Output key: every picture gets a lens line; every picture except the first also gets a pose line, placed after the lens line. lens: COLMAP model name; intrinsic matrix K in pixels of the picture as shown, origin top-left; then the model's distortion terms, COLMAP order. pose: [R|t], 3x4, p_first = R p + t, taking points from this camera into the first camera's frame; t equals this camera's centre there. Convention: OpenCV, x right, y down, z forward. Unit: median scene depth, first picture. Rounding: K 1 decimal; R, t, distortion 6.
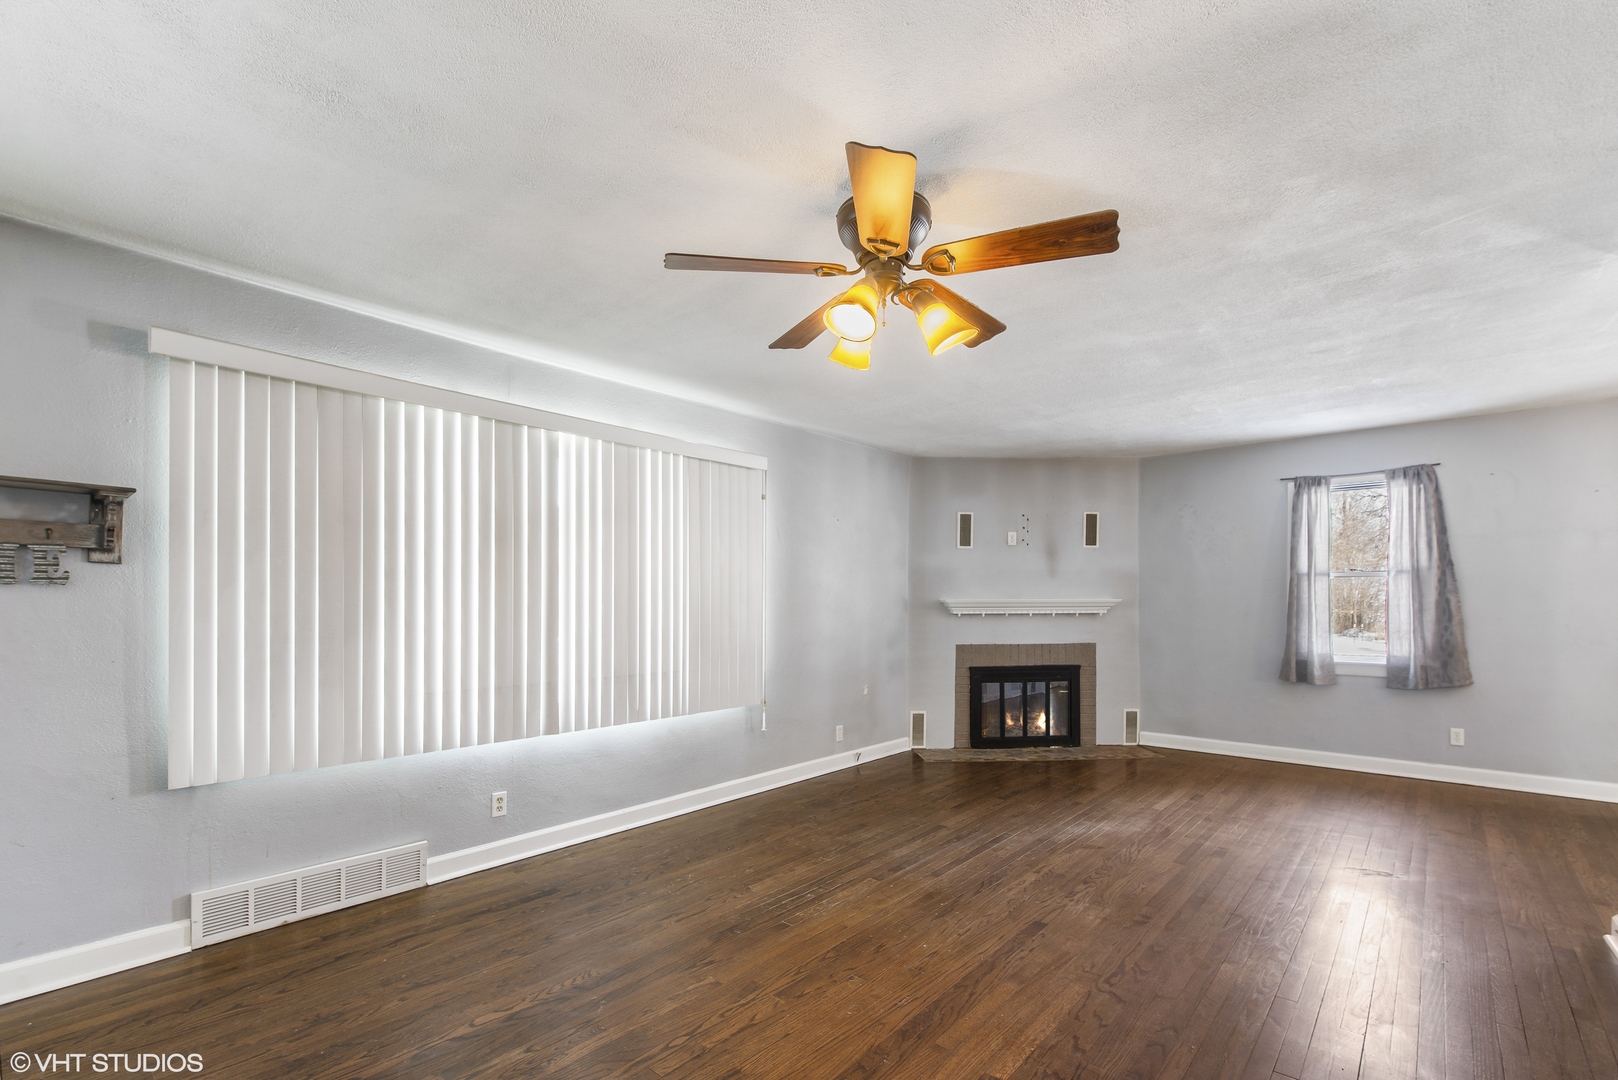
lens RADIAL K [[724.3, 0, 779.9], [0, 724.3, 613.5], [0, 0, 1]] dist [0.004539, -0.001303]
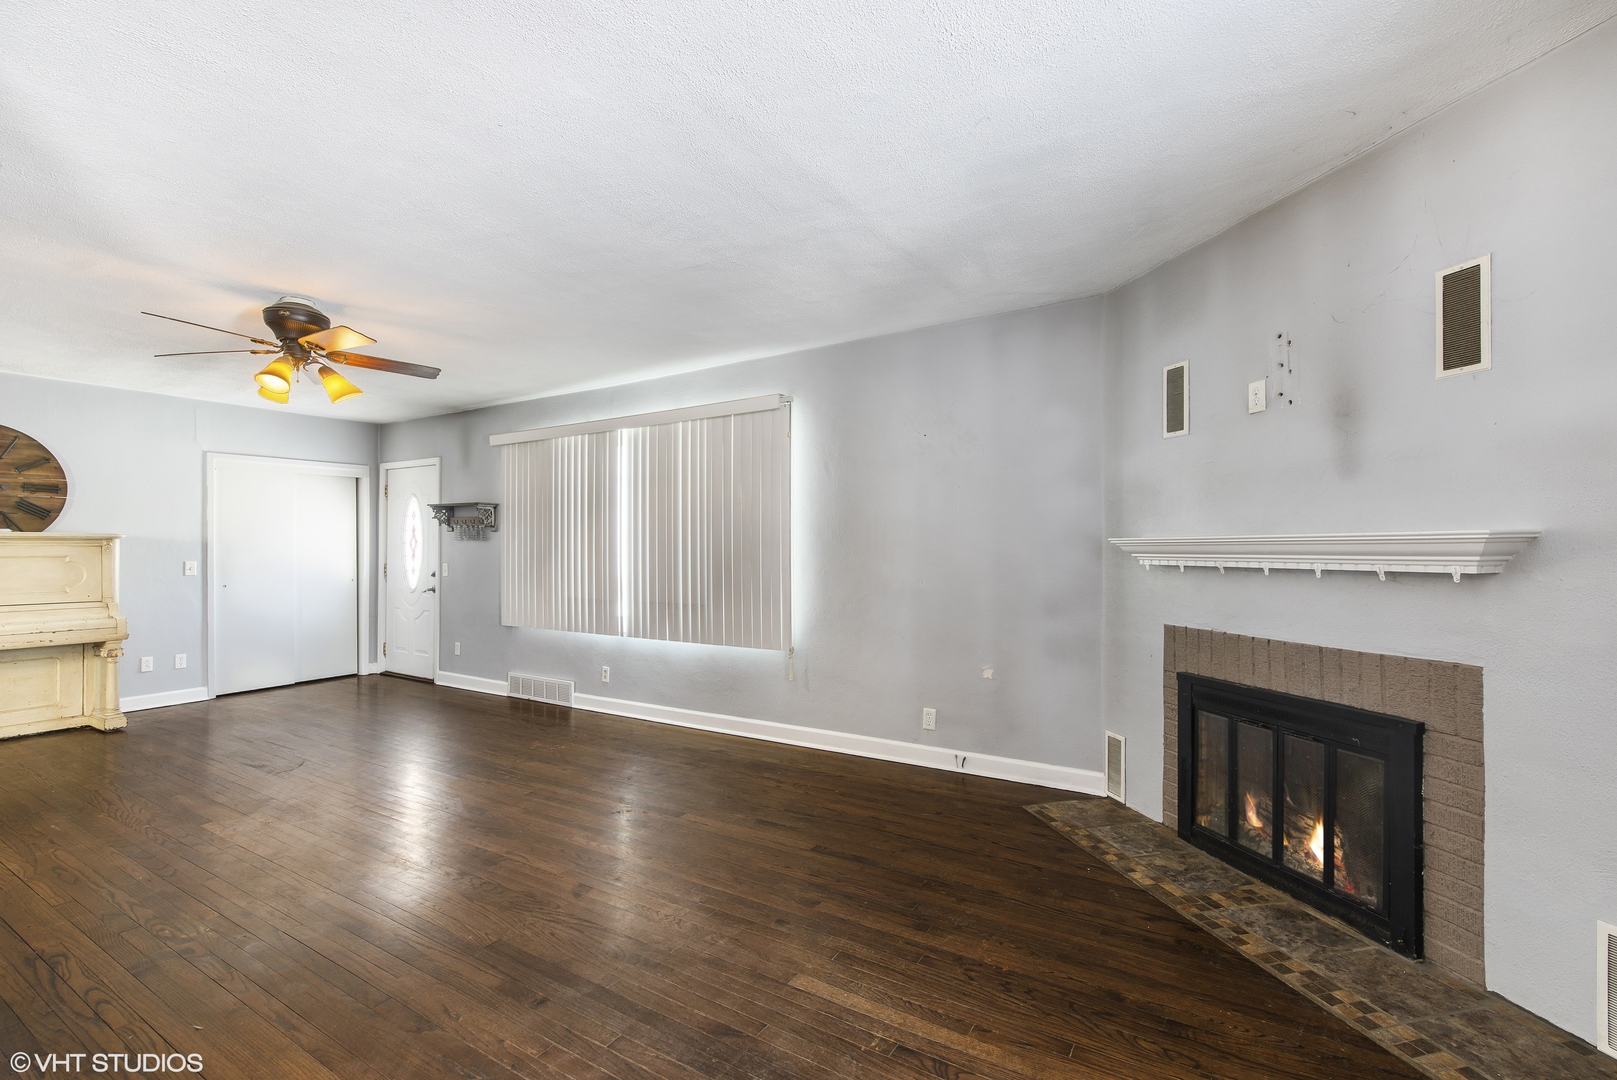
lens RADIAL K [[723.9, 0, 815.7], [0, 723.9, 548.2], [0, 0, 1]] dist [0.004539, -0.001303]
pose [[0.175354, 0.001314, -0.984505, 0.709948], [-0.009591, 0.999954, -0.000374, -0.008895], [0.984459, 0.009508, 0.175359, 0.666229]]
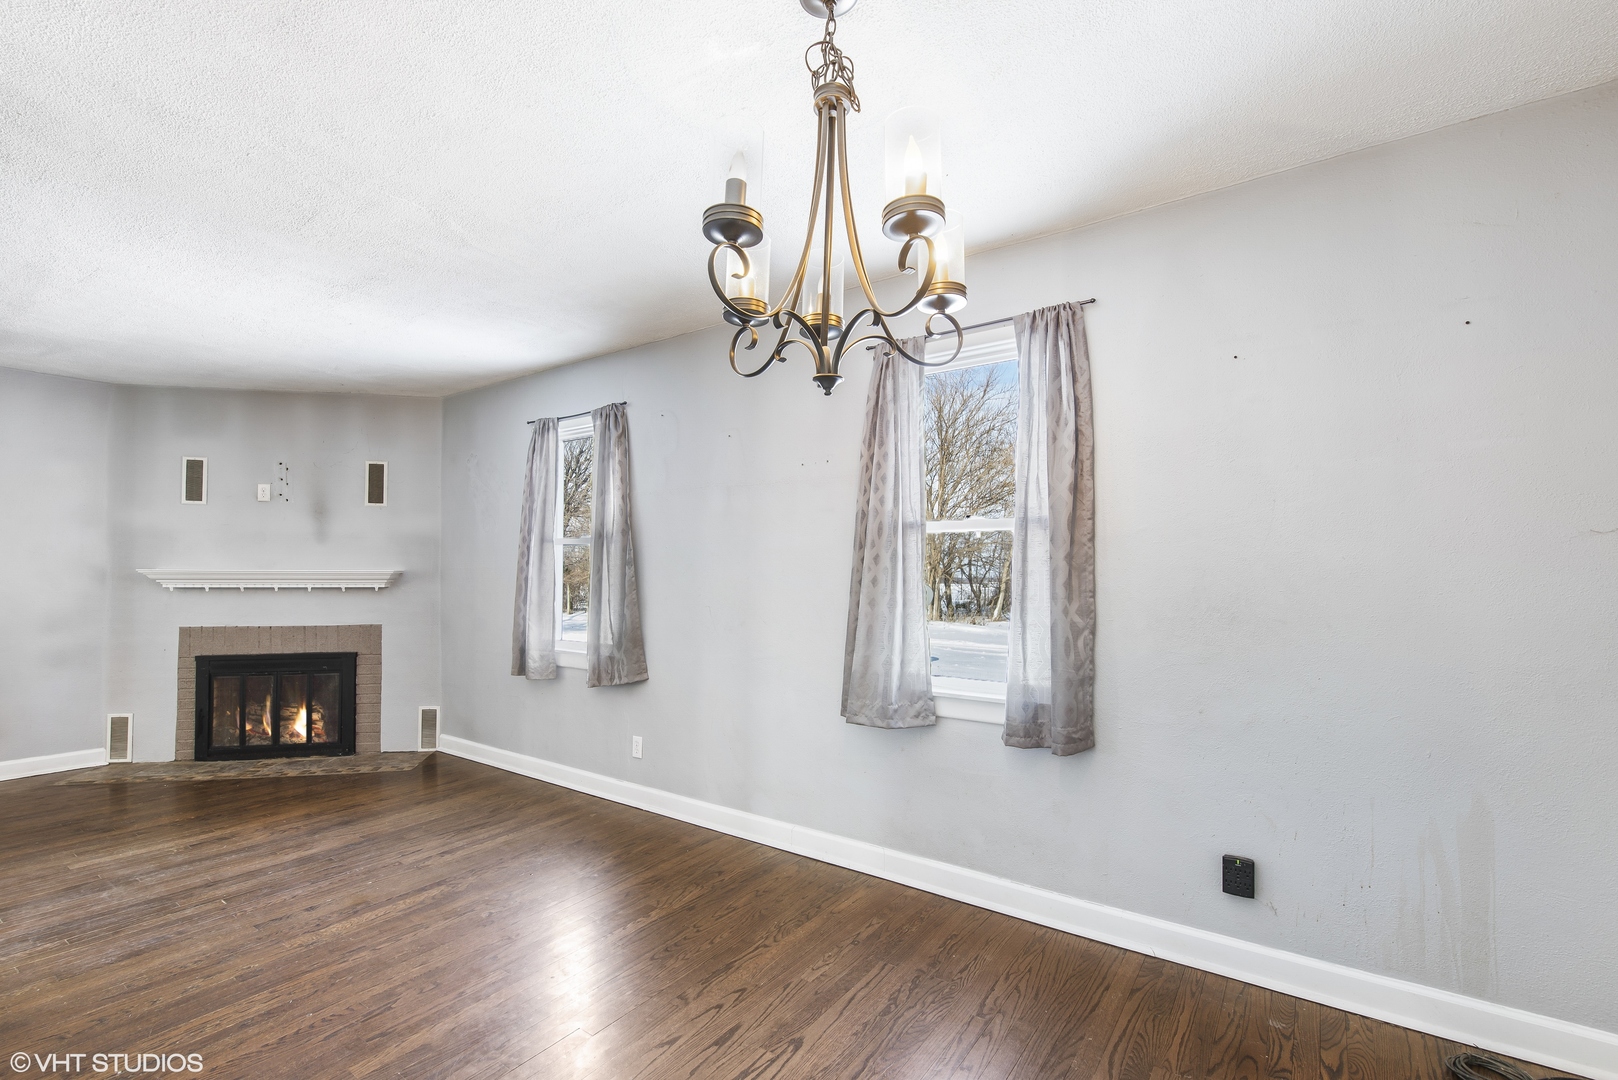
lens RADIAL K [[724.3, 0, 799.5], [0, 724.3, 566.9], [0, 0, 1]] dist [0.004539, -0.001303]
pose [[0.994292, 0.008876, 0.106320, 0.823166], [-0.006353, 0.999691, -0.024049, -0.006877], [-0.106500, 0.023236, 0.994041, 0.154239]]
